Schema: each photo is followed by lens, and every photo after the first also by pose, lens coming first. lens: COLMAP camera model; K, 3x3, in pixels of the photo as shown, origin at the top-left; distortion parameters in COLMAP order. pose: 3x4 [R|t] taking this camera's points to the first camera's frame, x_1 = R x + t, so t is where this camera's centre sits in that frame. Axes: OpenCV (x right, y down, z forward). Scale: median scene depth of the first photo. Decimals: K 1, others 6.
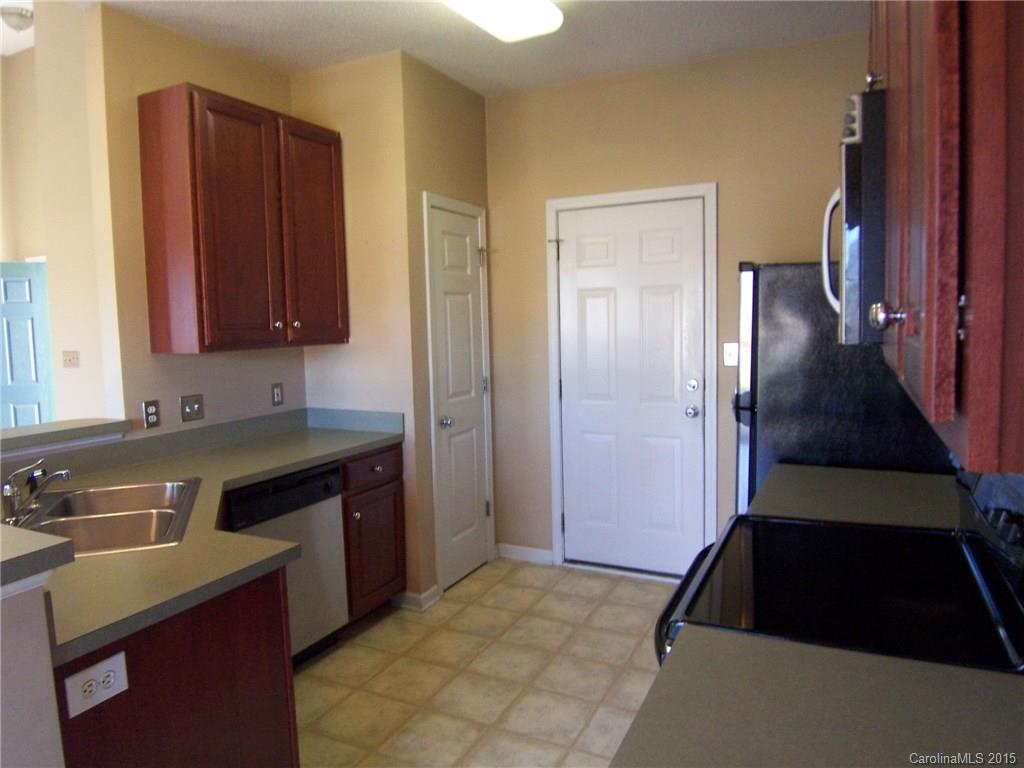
lens RADIAL K [[688.3, 0, 511.2], [0, 688.3, 380.4], [0, 0, 1]] dist [0.002707, 0.004717]
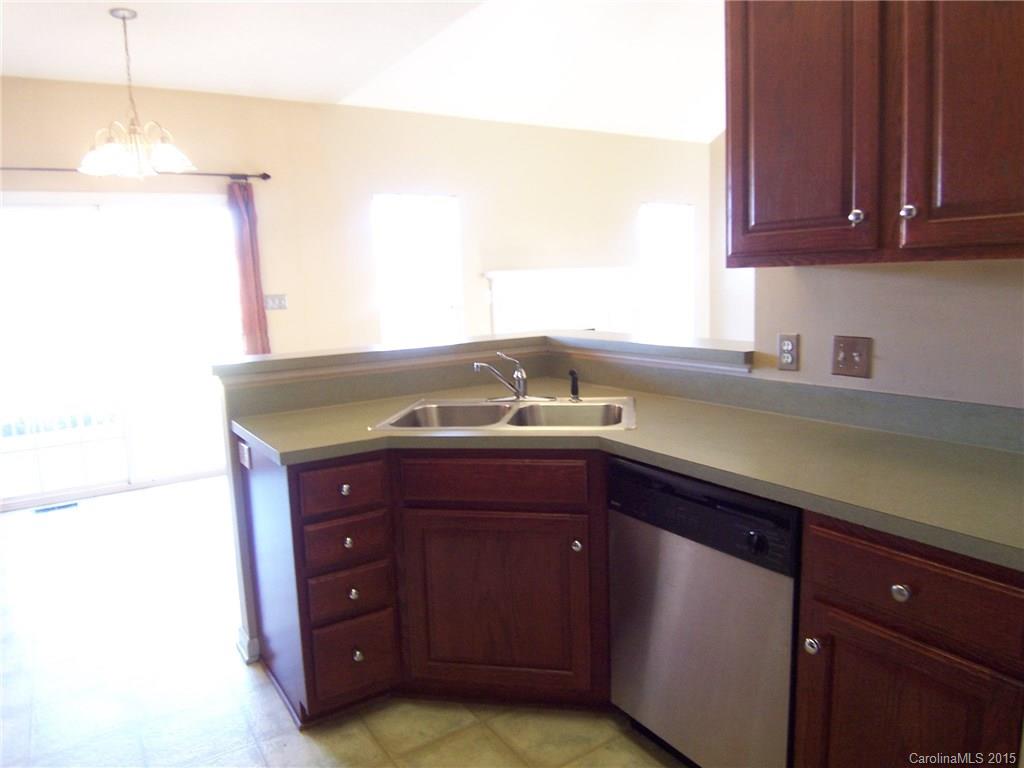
lens RADIAL K [[688.3, 0, 511.7], [0, 688.3, 381.6], [0, 0, 1]] dist [0.002707, 0.004717]
pose [[-0.491292, 0.175168, -0.853199, 0.240782], [-0.024063, 0.976465, 0.214331, -0.067718], [0.870663, 0.125829, -0.475514, 1.075836]]
